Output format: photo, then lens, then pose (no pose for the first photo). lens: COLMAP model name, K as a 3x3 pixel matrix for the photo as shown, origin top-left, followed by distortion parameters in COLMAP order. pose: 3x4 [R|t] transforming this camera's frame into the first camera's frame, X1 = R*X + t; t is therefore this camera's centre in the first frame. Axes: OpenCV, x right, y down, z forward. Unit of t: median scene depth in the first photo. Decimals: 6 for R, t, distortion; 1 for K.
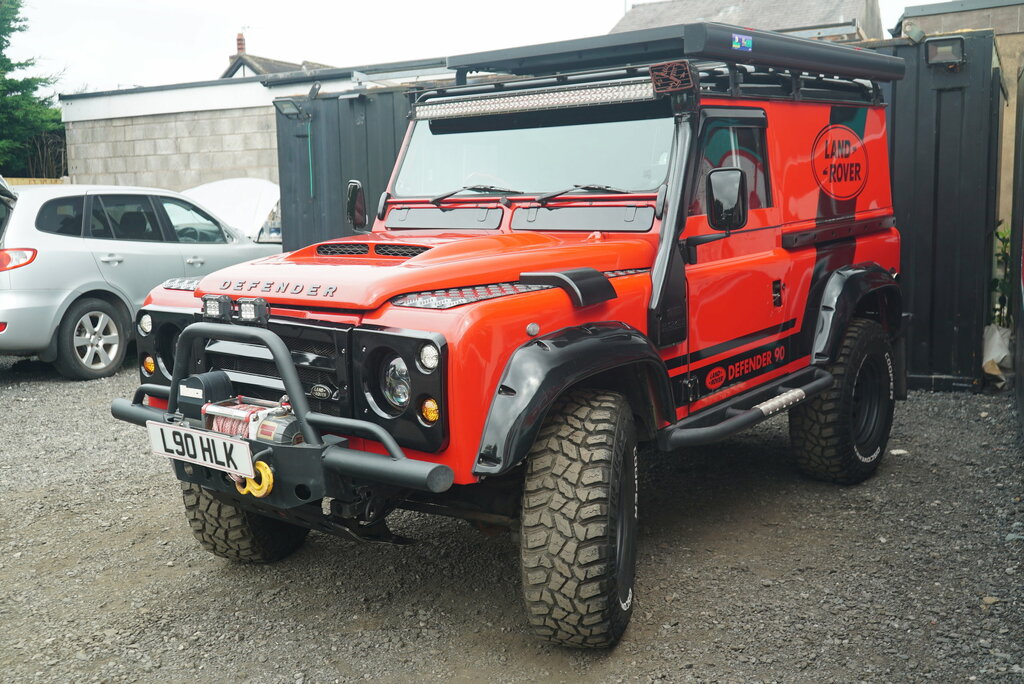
lens RADIAL K [[1022.0, 0, 516.3], [0, 1022.0, 343.1], [0, 0, 1]] dist [0.004042, 0.011600]
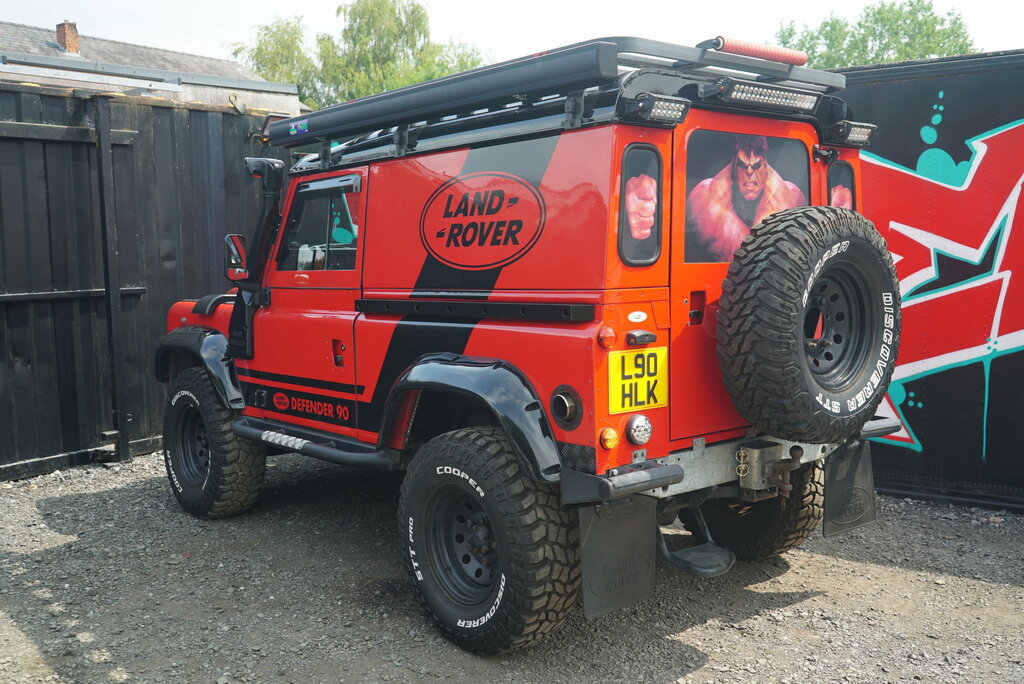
lens RADIAL K [[1022.0, 0, 516.3], [0, 1022.0, 343.1], [0, 0, 1]] dist [0.004042, 0.011600]
pose [[-0.189920, 0.120874, -0.974330, 1.201583], [-0.132677, 0.980129, 0.147456, -0.229367], [0.972793, 0.157276, -0.170109, 1.320979]]
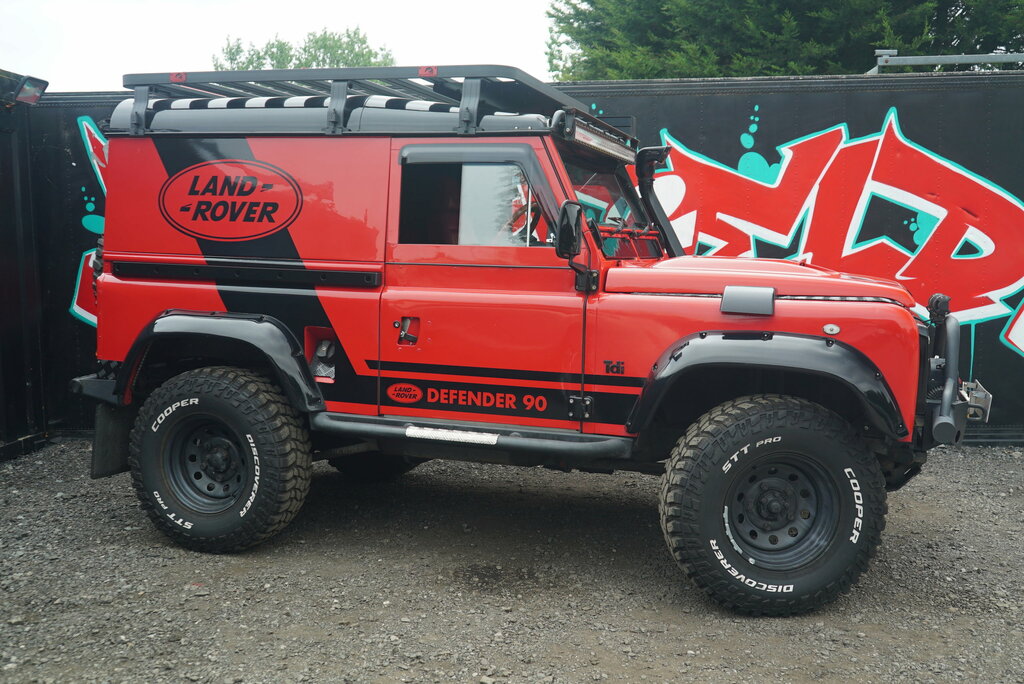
lens RADIAL K [[1004.5, 0, 515.2], [0, 1004.5, 342.5], [0, 0, 1]] dist [0.012353, -0.009912]
pose [[0.344206, 0.103689, -0.933151, 1.151250], [-0.137703, 0.988711, 0.059069, -0.105973], [0.928741, 0.108166, 0.354598, 0.739370]]
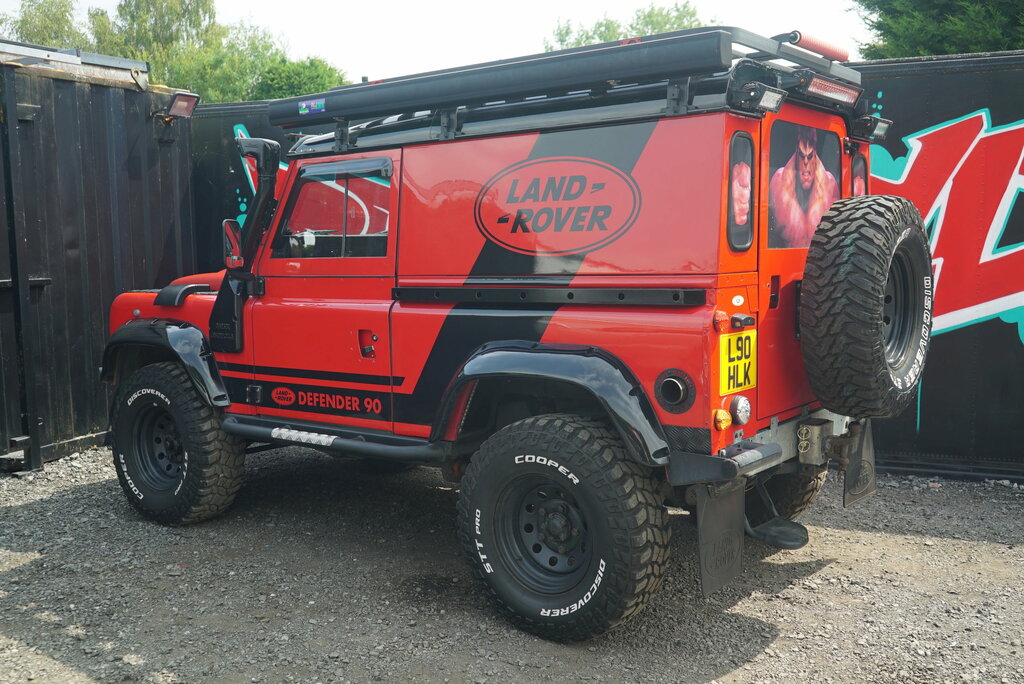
lens RADIAL K [[1022.0, 0, 516.3], [0, 1022.0, 343.1], [0, 0, 1]] dist [0.004042, 0.011600]
pose [[0.026149, 0.130422, -0.991114, 1.215857], [-0.144476, 0.981537, 0.125350, -0.189608], [0.989163, 0.139914, 0.044509, 1.075488]]
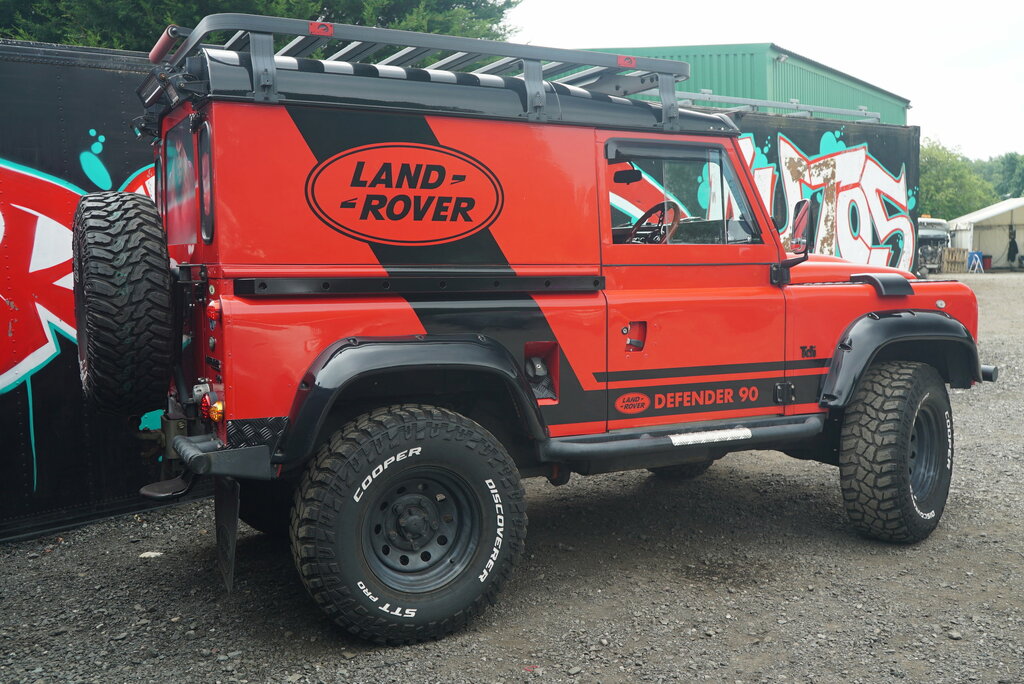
lens RADIAL K [[1005.1, 0, 512.7], [0, 1005.1, 343.6], [0, 0, 1]] dist [0.006520, 0.004532]
pose [[0.904114, 0.033185, -0.426001, 0.510992], [-0.049227, 0.998431, -0.026700, -0.011455], [0.424446, 0.045110, 0.904329, 0.129090]]
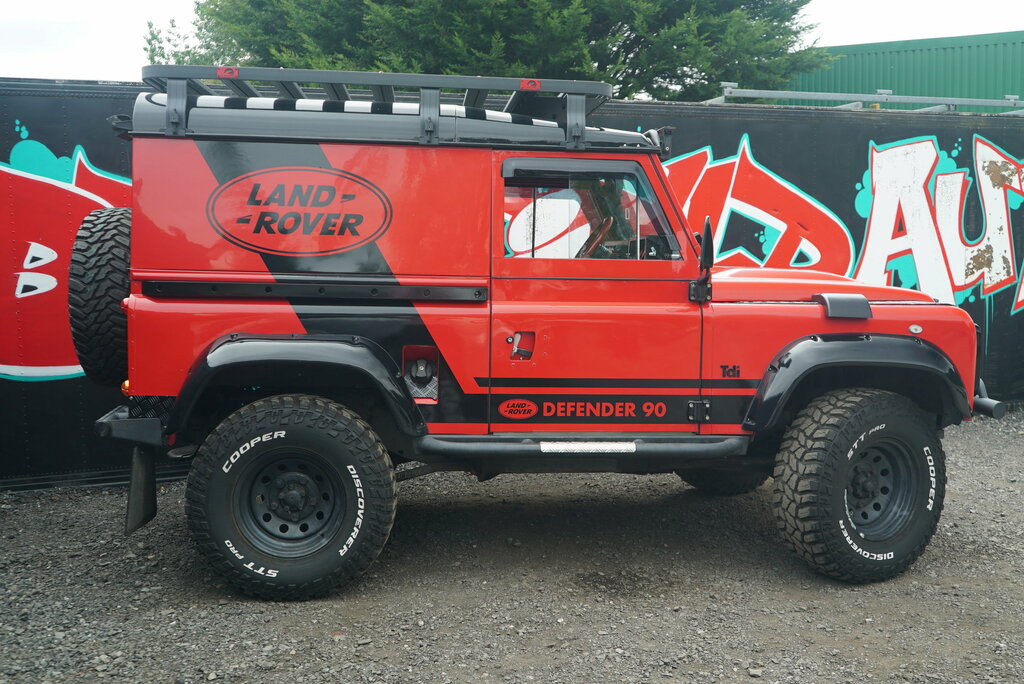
lens RADIAL K [[1004.4, 0, 515.8], [0, 1004.4, 343.5], [0, 0, 1]] dist [0.012388, -0.010463]
pose [[0.687023, 0.075860, -0.722665, 0.903120], [-0.106963, 0.994259, 0.002682, -0.051142], [0.718720, 0.075455, 0.691193, 0.327891]]
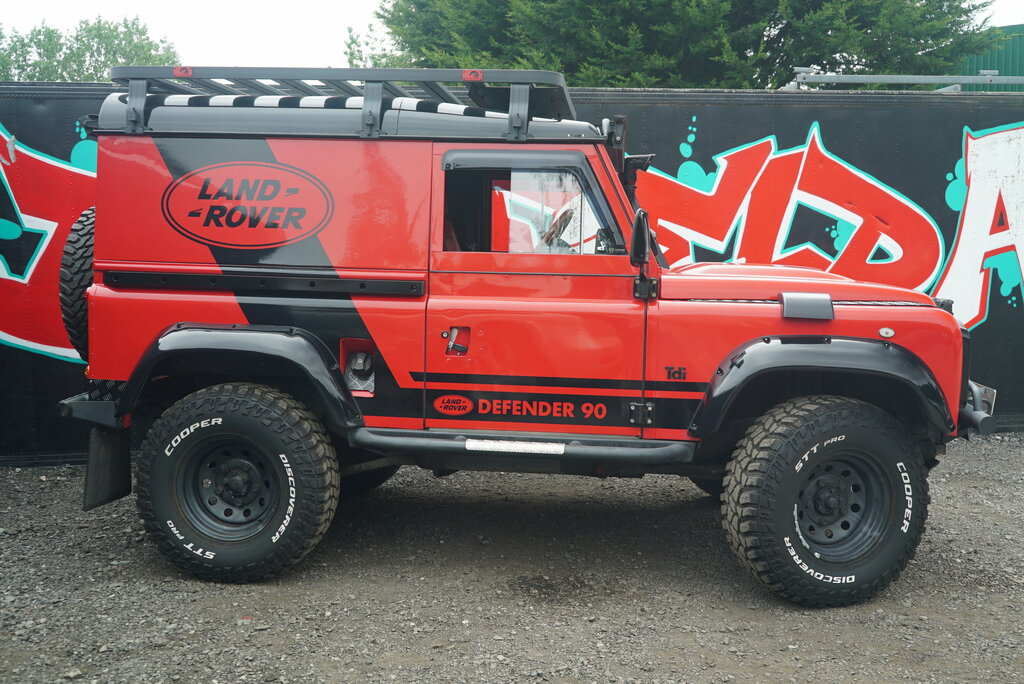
lens RADIAL K [[1004.4, 0, 515.8], [0, 1004.4, 343.5], [0, 0, 1]] dist [0.012388, -0.010463]
pose [[0.532191, 0.093651, -0.841429, 1.035865], [-0.126932, 0.991456, 0.030066, -0.079385], [0.837055, 0.090804, 0.539531, 0.527328]]
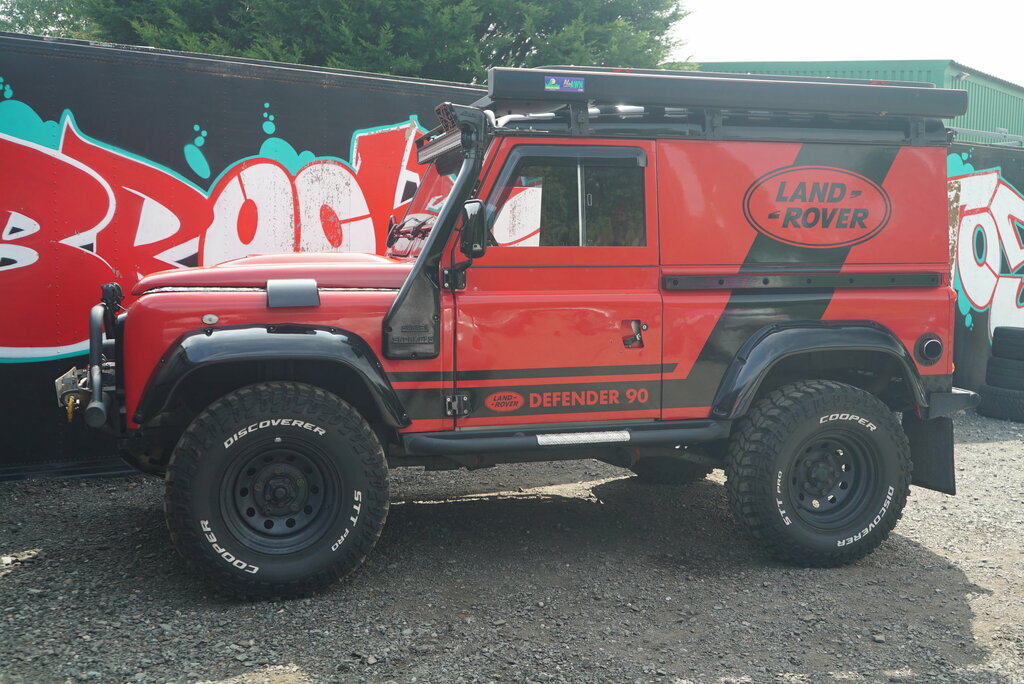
lens RADIAL K [[1010.8, 0, 514.9], [0, 1010.8, 344.2], [0, 0, 1]] dist [0.015325, -0.009307]
pose [[0.808234, 0.090572, -0.581855, 0.714575], [-0.125741, 0.991856, -0.020269, -0.004064], [0.575280, 0.089545, 0.813040, 0.142155]]
